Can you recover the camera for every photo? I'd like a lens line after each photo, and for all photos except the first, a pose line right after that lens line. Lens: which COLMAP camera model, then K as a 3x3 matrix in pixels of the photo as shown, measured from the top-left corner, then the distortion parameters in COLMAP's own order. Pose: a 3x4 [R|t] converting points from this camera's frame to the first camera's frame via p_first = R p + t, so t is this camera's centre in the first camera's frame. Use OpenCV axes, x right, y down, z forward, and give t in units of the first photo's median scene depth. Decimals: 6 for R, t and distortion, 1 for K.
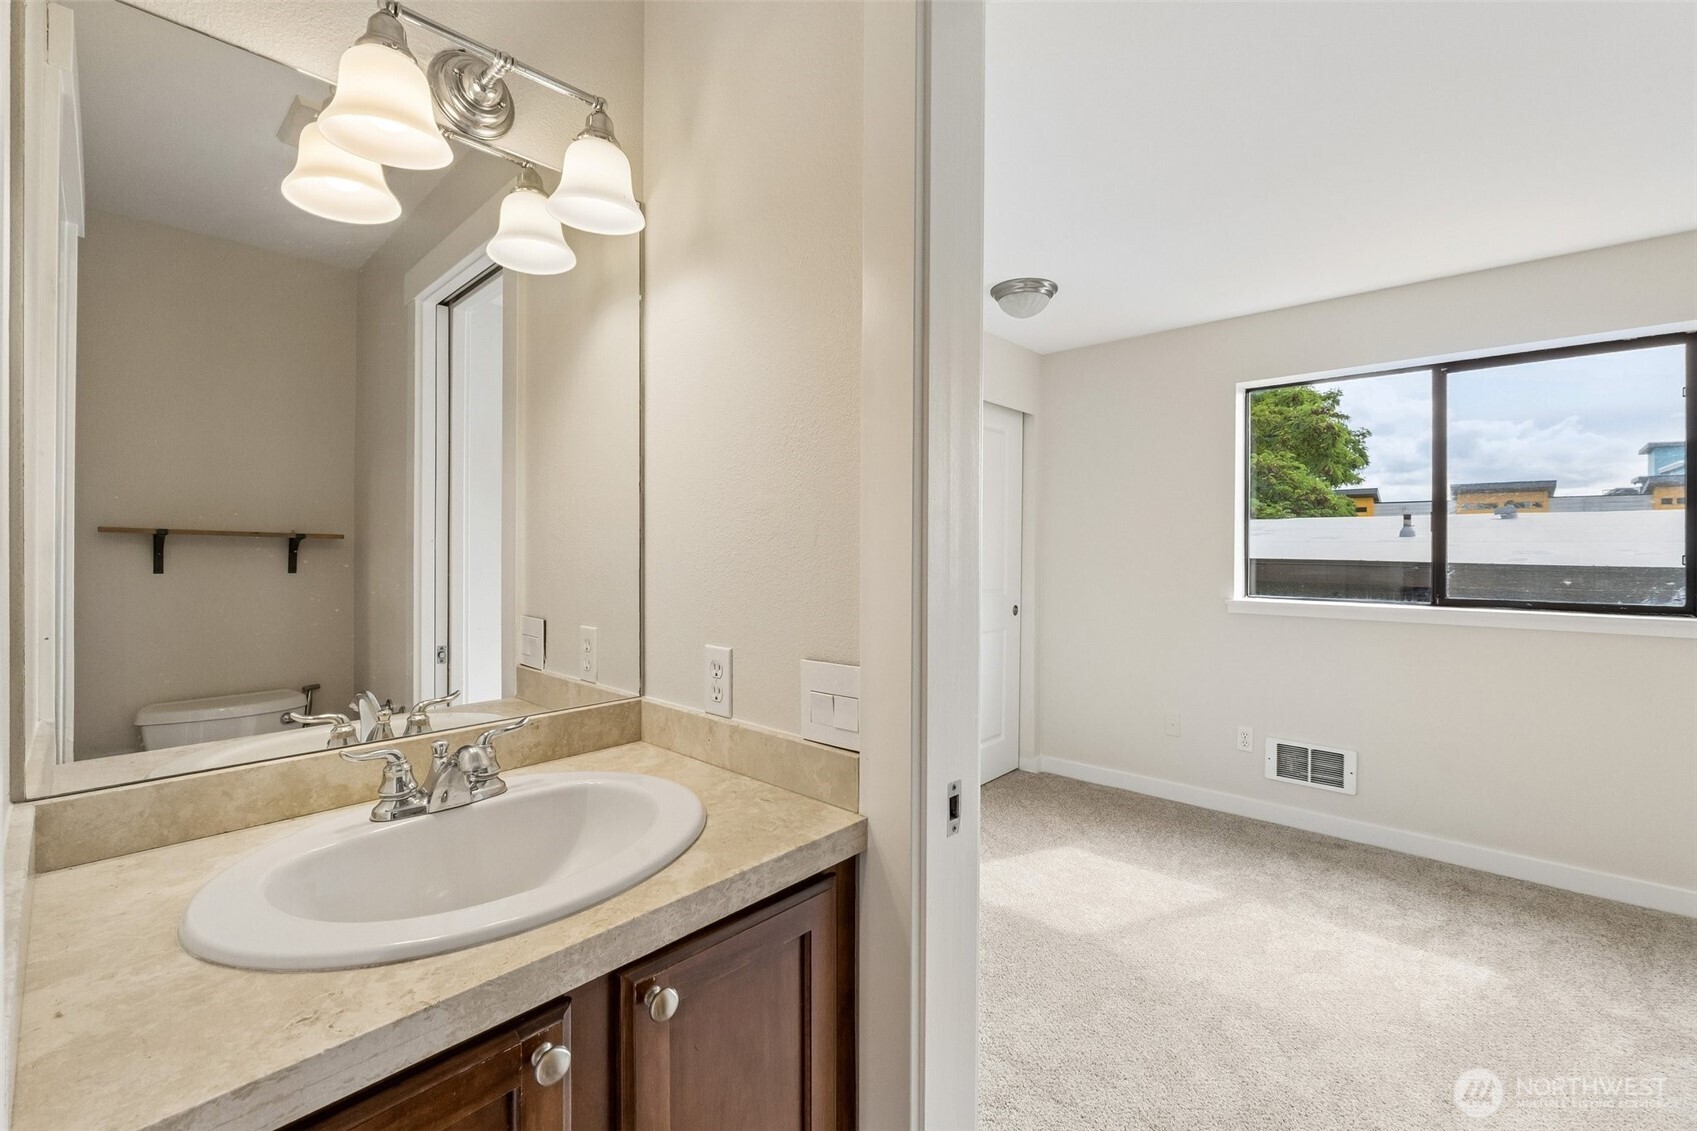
lens RADIAL K [[705.4, 0, 873.2], [0, 705.4, 554.6], [0, 0, 1]] dist [-0.011914, 0.001427]
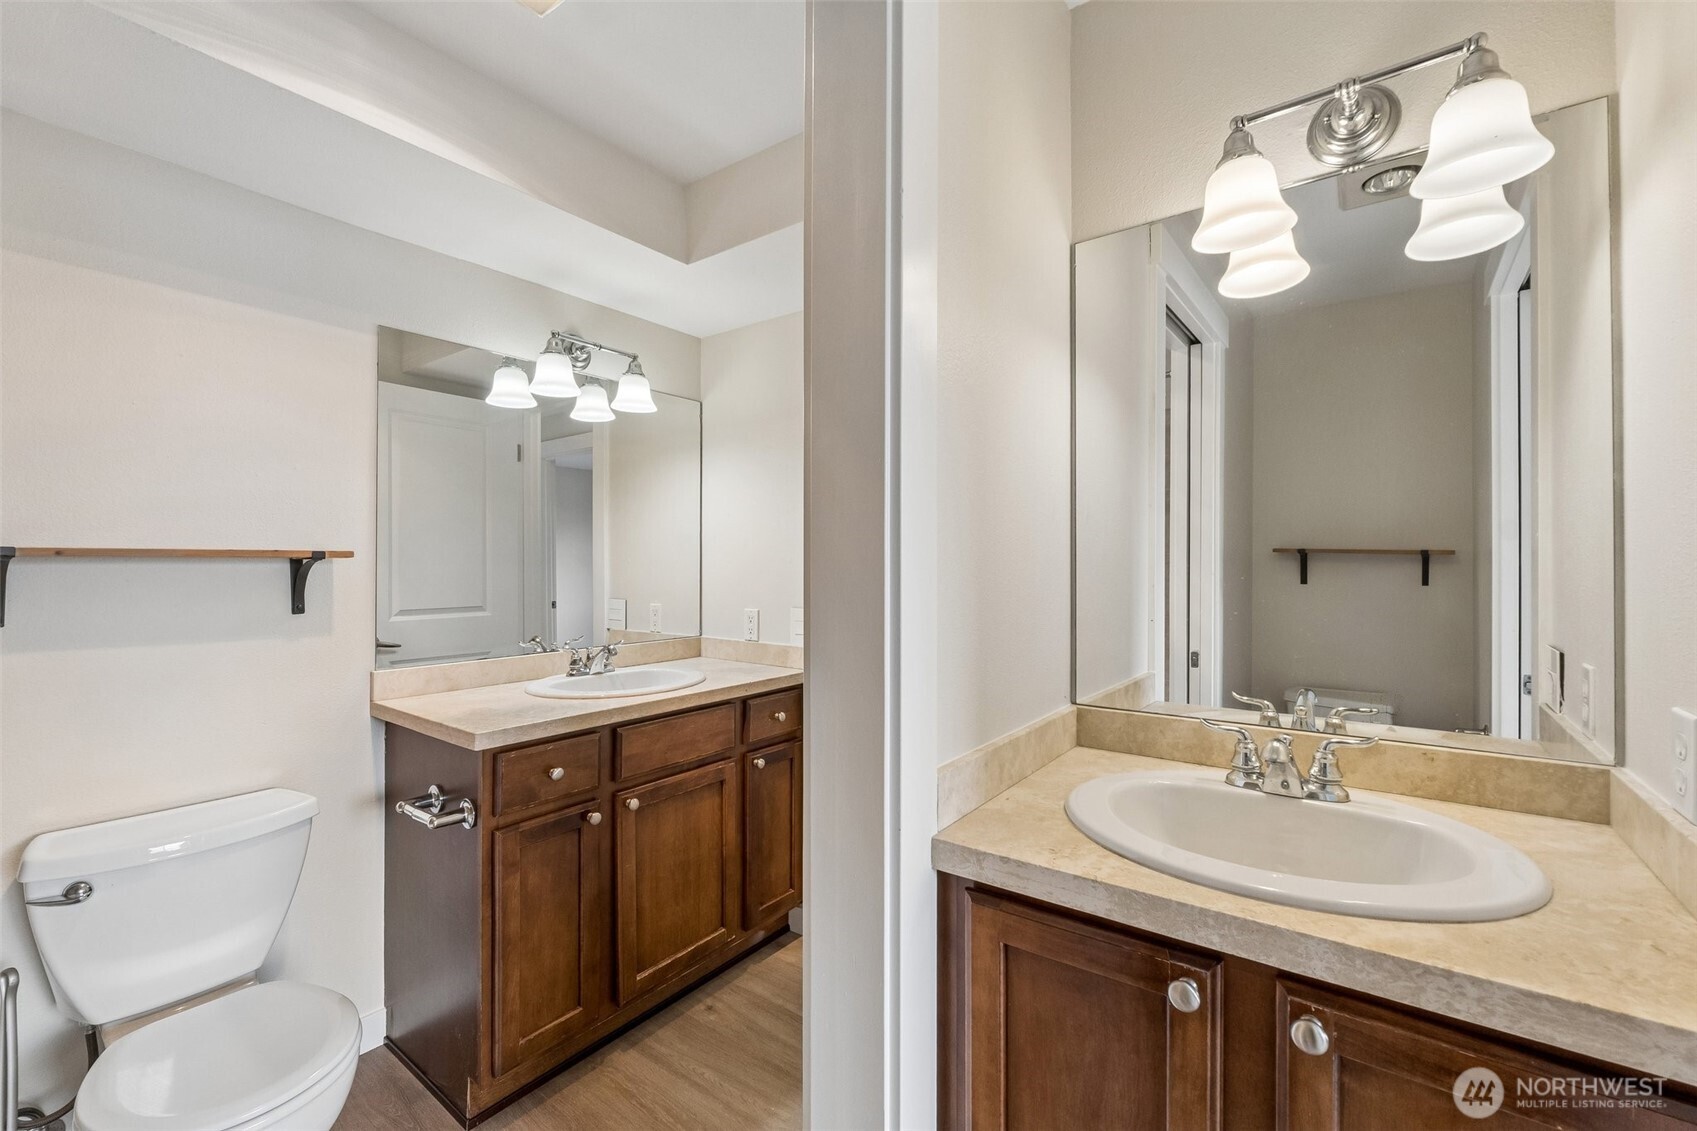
lens RADIAL K [[705.4, 0, 862.7], [0, 705.4, 557.6], [0, 0, 1]] dist [-0.011914, 0.001427]
pose [[0.097260, -0.010501, -0.995204, 0.468767], [-0.008022, 0.999904, -0.011334, 0.000032], [0.995227, 0.009085, 0.097166, 0.226758]]
